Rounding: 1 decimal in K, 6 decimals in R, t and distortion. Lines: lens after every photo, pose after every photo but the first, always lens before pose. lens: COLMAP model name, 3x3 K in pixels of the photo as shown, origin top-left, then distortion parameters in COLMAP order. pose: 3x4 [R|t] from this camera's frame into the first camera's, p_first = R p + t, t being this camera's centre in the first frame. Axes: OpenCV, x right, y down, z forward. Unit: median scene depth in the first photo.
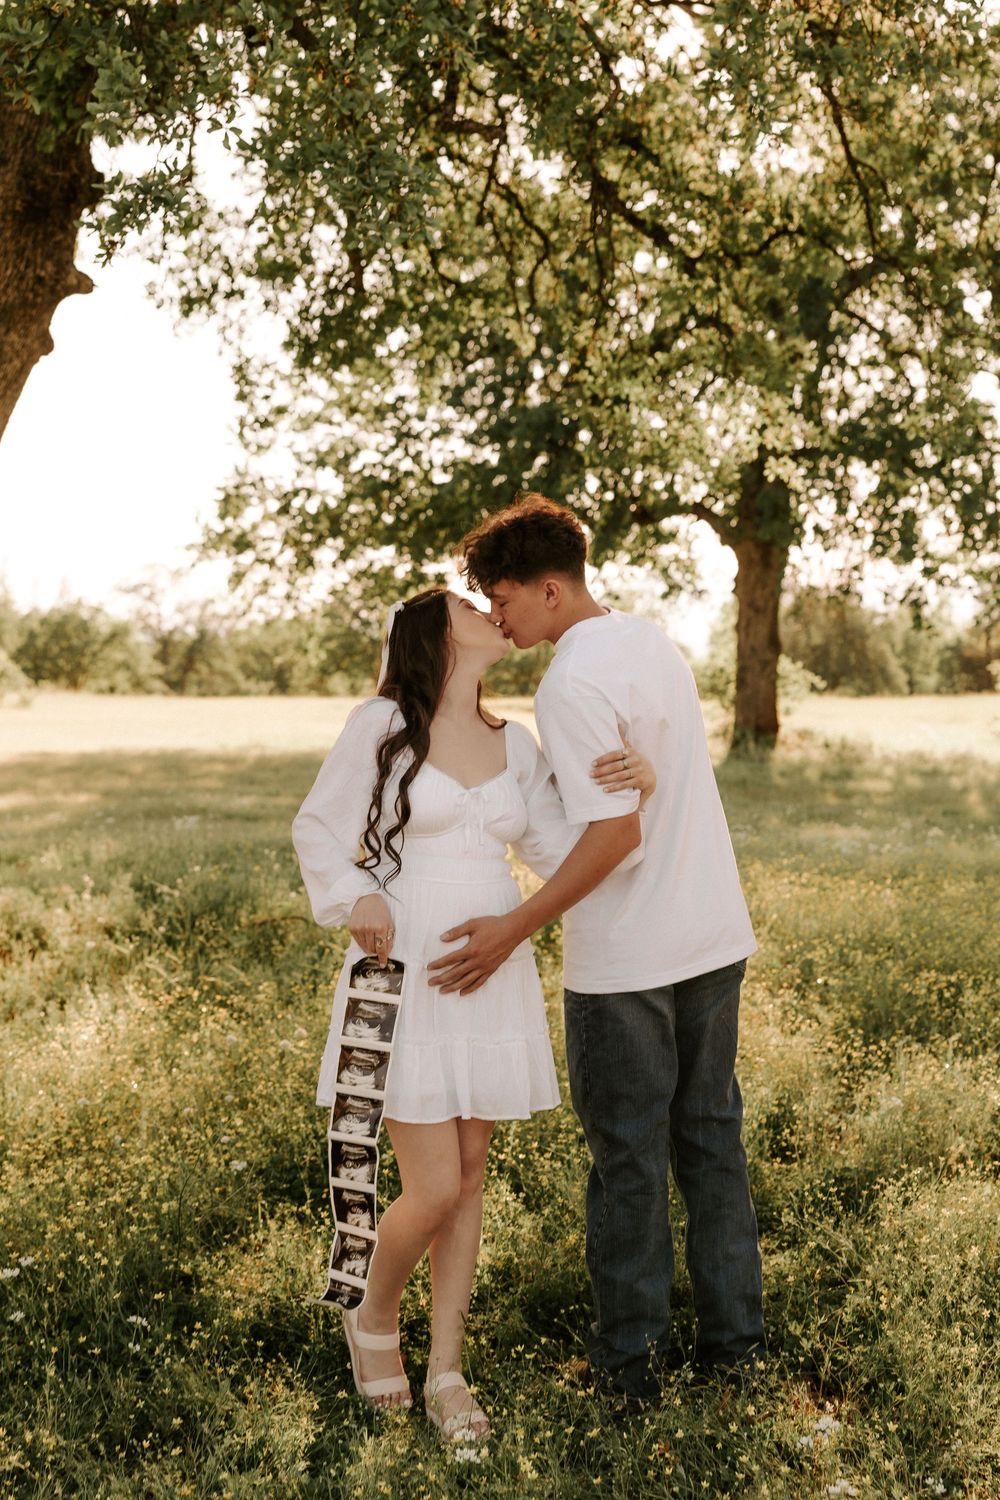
lens RADIAL K [[1977.1, 0, 500.0], [0, 1977.1, 750.0], [0, 0, 1]] dist [0.012510, 0.000596]
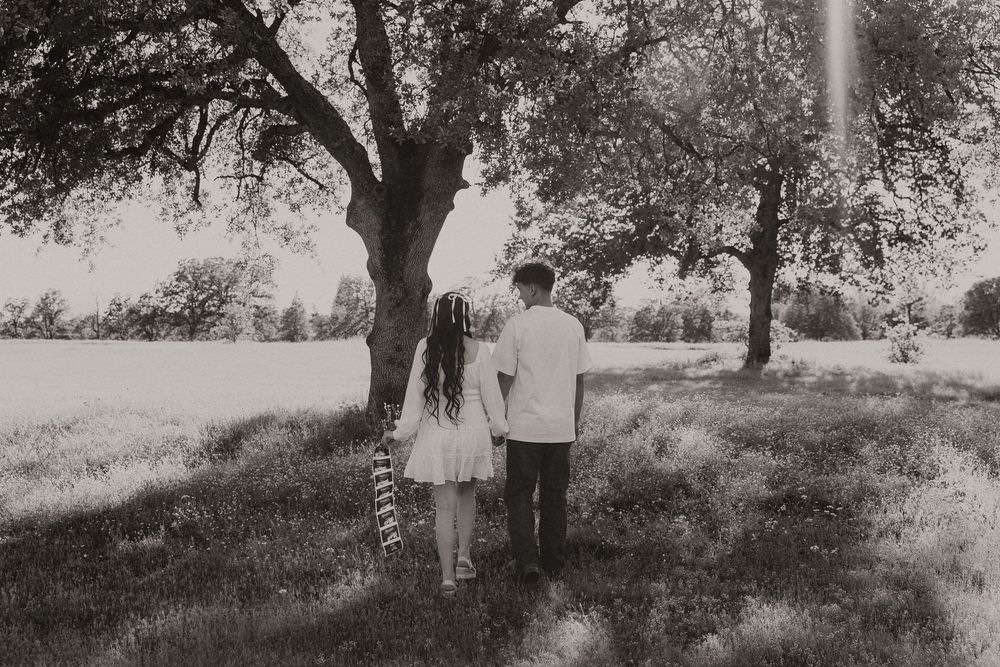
lens RADIAL K [[1021.1, 0, 500.0], [0, 1021.1, 333.5], [0, 0, 1]] dist [0.000859, 0.000216]
pose [[0.989923, -0.005580, -0.141498, 0.010307], [0.000372, 0.999323, -0.036802, 0.006517], [0.141607, 0.036378, 0.989254, -0.109591]]
